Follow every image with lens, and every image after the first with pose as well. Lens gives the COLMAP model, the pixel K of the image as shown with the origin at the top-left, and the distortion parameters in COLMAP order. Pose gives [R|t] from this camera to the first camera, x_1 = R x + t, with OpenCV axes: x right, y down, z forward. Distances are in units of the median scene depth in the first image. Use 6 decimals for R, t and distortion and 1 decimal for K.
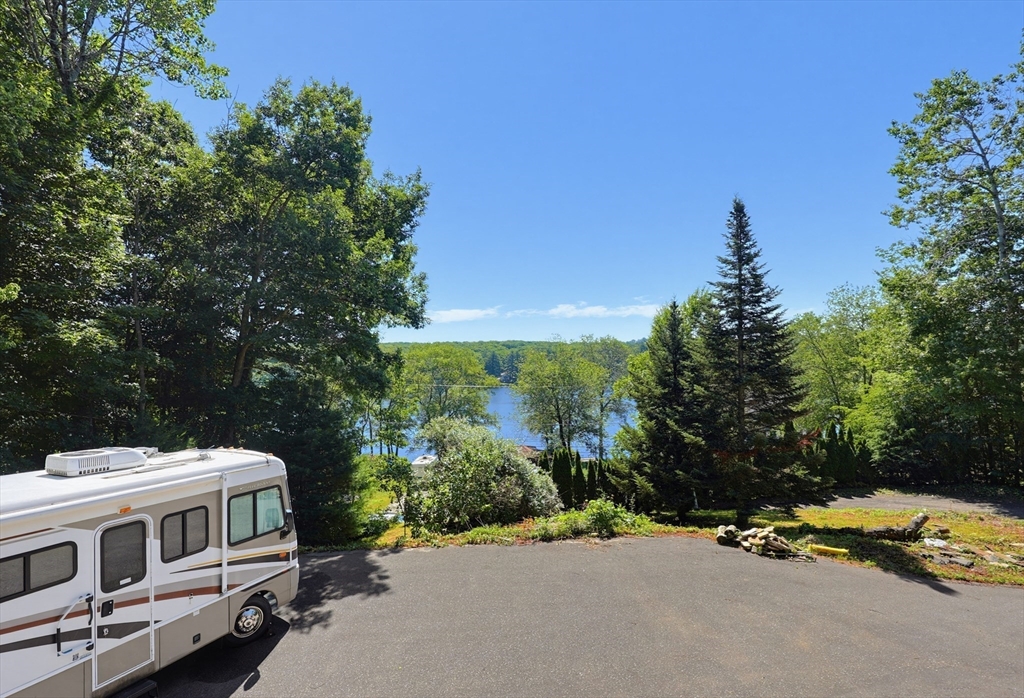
lens RADIAL K [[475.0, 0, 494.8], [0, 475.0, 379.1], [0, 0, 1]] dist [0.017719, -0.015773]
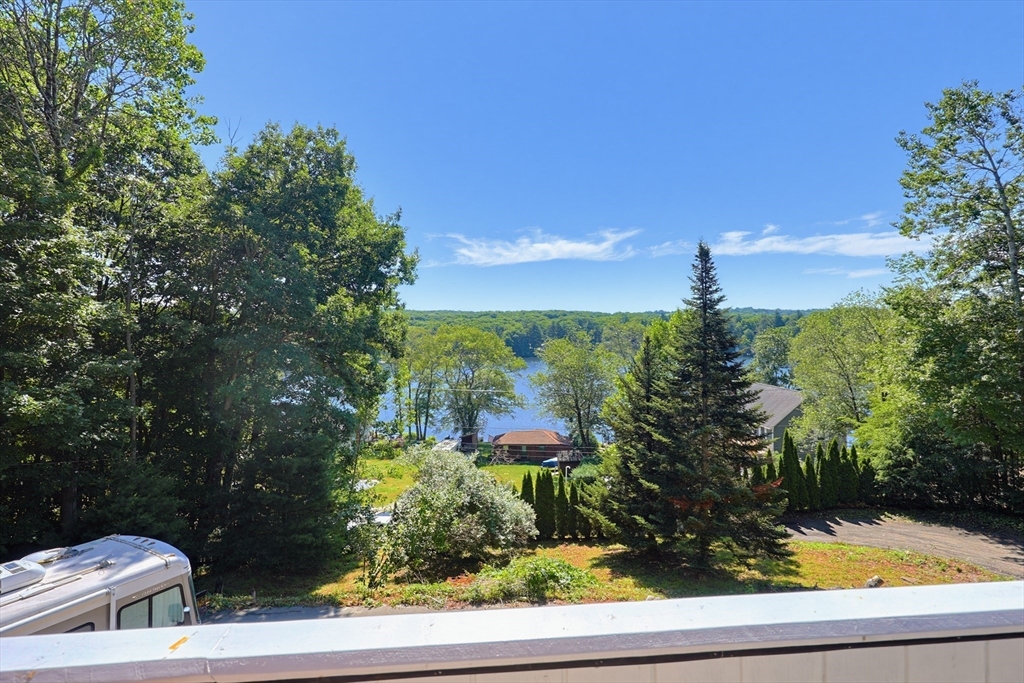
lens RADIAL K [[474.5, 0, 512.0], [0, 474.5, 341.5], [0, 0, 1]] dist [-0.002101, -0.000128]
pose [[0.998318, 0.012454, -0.056618, 0.108038], [-0.013027, 0.999868, -0.009760, -0.099870], [0.056489, 0.010481, 0.998348, -0.009959]]
